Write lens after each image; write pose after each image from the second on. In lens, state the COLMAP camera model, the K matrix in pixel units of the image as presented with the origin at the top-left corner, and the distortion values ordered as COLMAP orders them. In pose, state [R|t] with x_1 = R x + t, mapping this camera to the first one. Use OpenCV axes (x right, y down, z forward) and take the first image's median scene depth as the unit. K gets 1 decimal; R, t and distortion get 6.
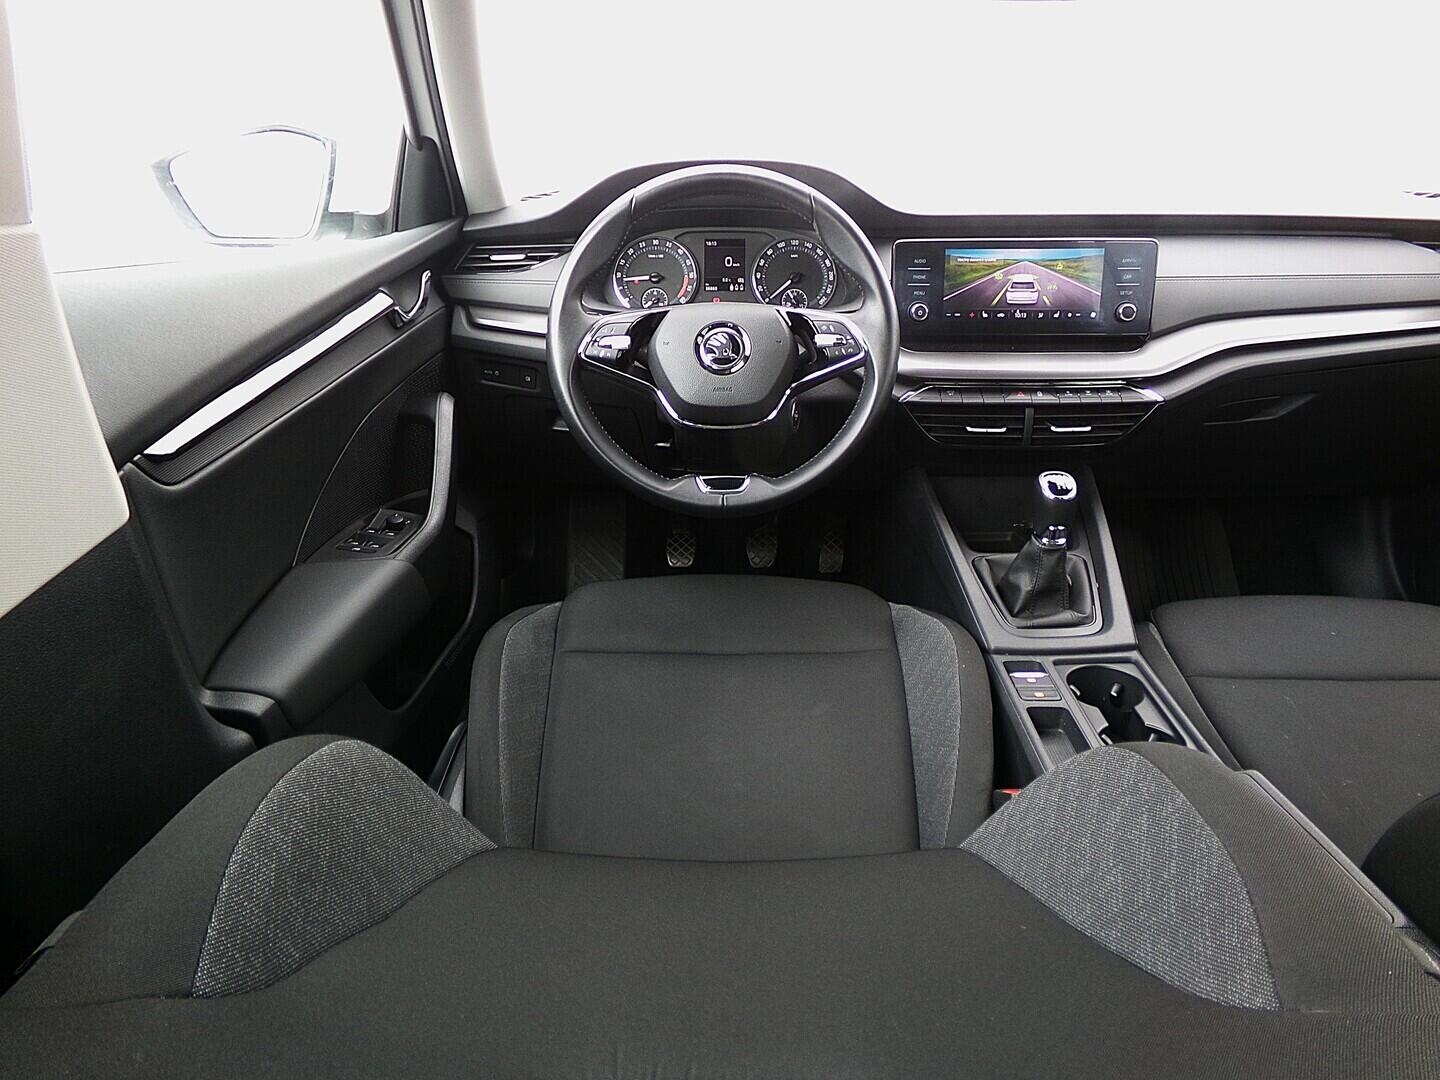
lens RADIAL K [[995.0, 0, 729.3], [0, 995.0, 524.0], [0, 0, 1]] dist [-0.102490, 0.148784]
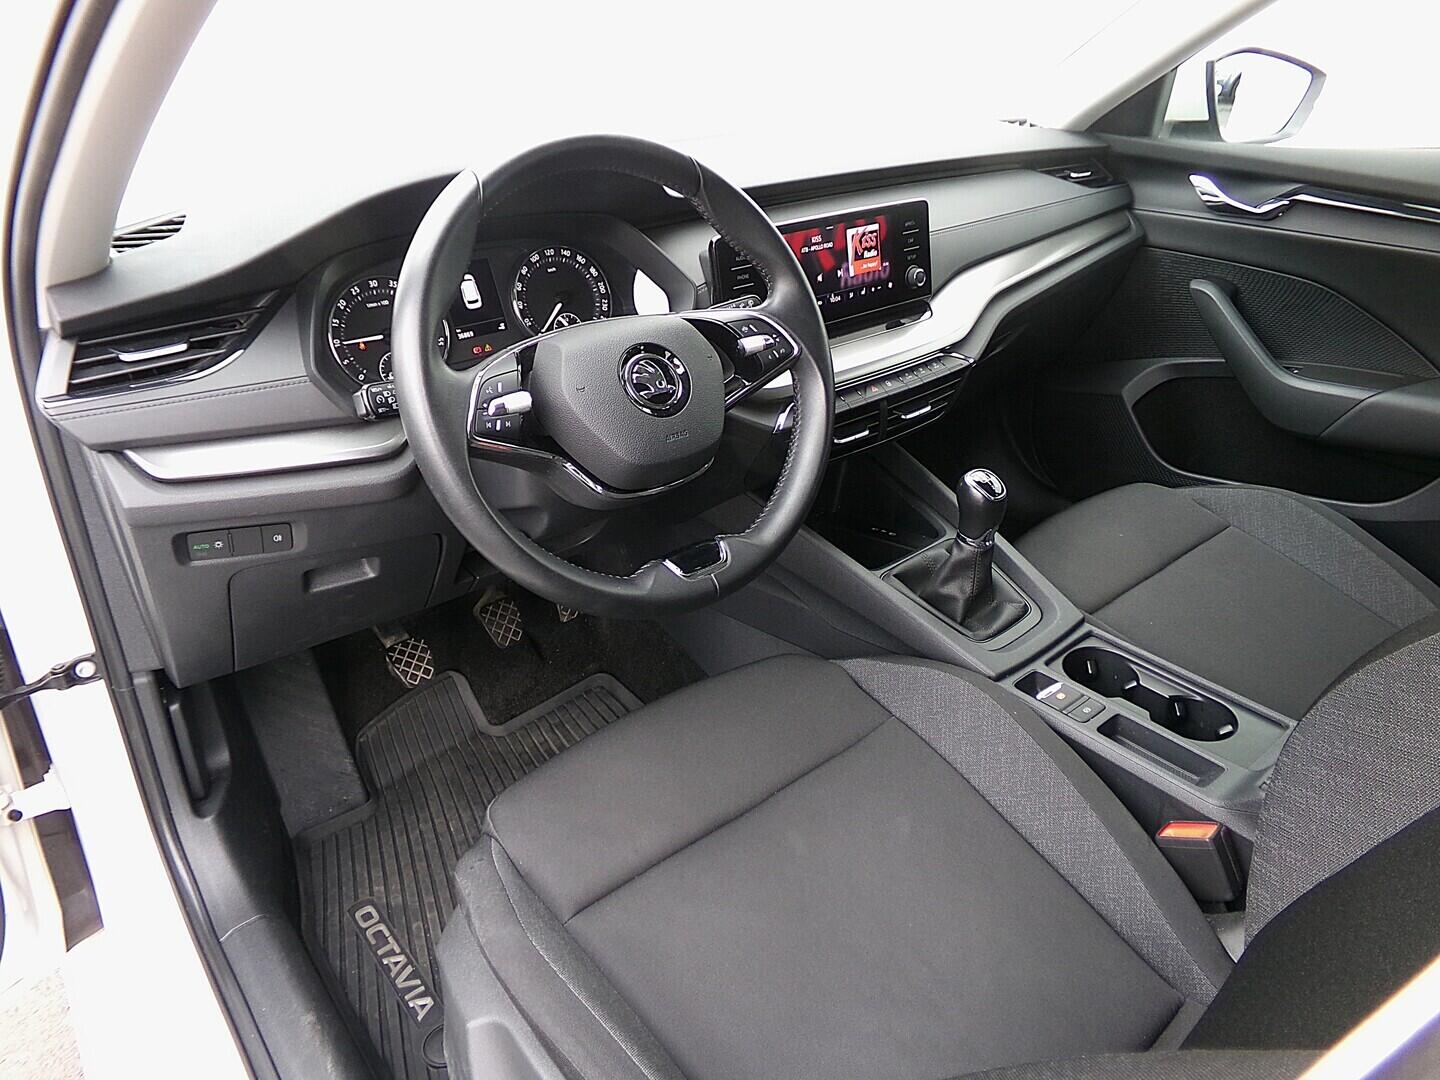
lens RADIAL K [[995.0, 0, 729.3], [0, 995.0, 524.0], [0, 0, 1]] dist [-0.102490, 0.148784]
pose [[0.767879, -0.306561, 0.562478, -0.346453], [0.252004, 0.951821, 0.174732, -0.200890], [-0.588945, 0.007573, 0.808138, 0.336605]]
